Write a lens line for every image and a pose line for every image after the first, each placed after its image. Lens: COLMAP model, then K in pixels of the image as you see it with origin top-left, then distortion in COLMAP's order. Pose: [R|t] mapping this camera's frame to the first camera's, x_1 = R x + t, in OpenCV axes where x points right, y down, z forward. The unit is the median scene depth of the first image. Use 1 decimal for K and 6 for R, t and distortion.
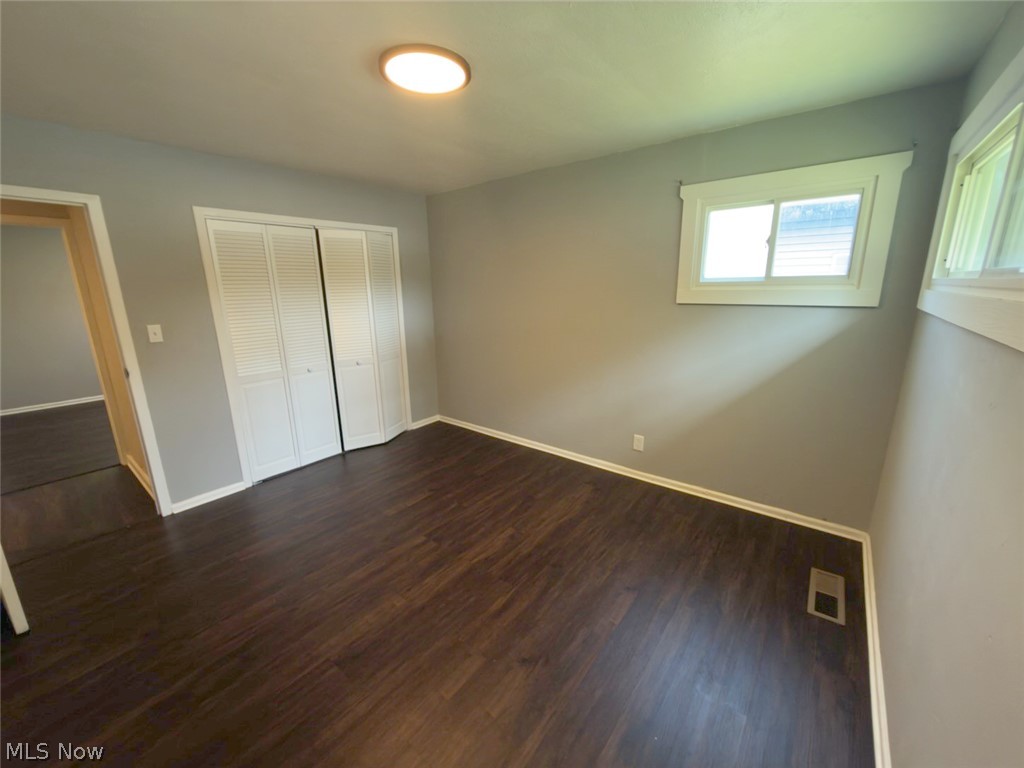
lens RADIAL K [[407.3, 0, 513.2], [0, 407.3, 383.5], [0, 0, 1]] dist [-0.000700, -0.000015]
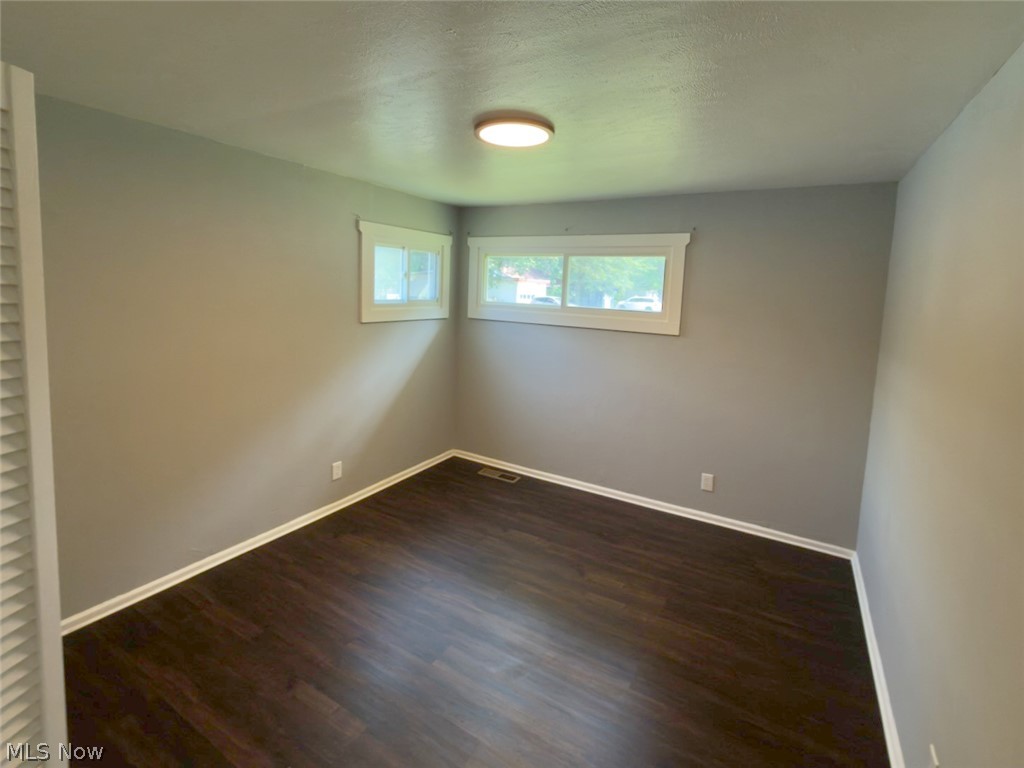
lens RADIAL K [[474.6, 0, 513.8], [0, 474.6, 347.6], [0, 0, 1]] dist [0.002664, 0.000539]
pose [[-0.140402, -0.115254, 0.983364, -1.044461], [0.196376, 0.970228, 0.141752, -0.270441], [-0.970425, 0.213011, -0.113589, 0.868705]]
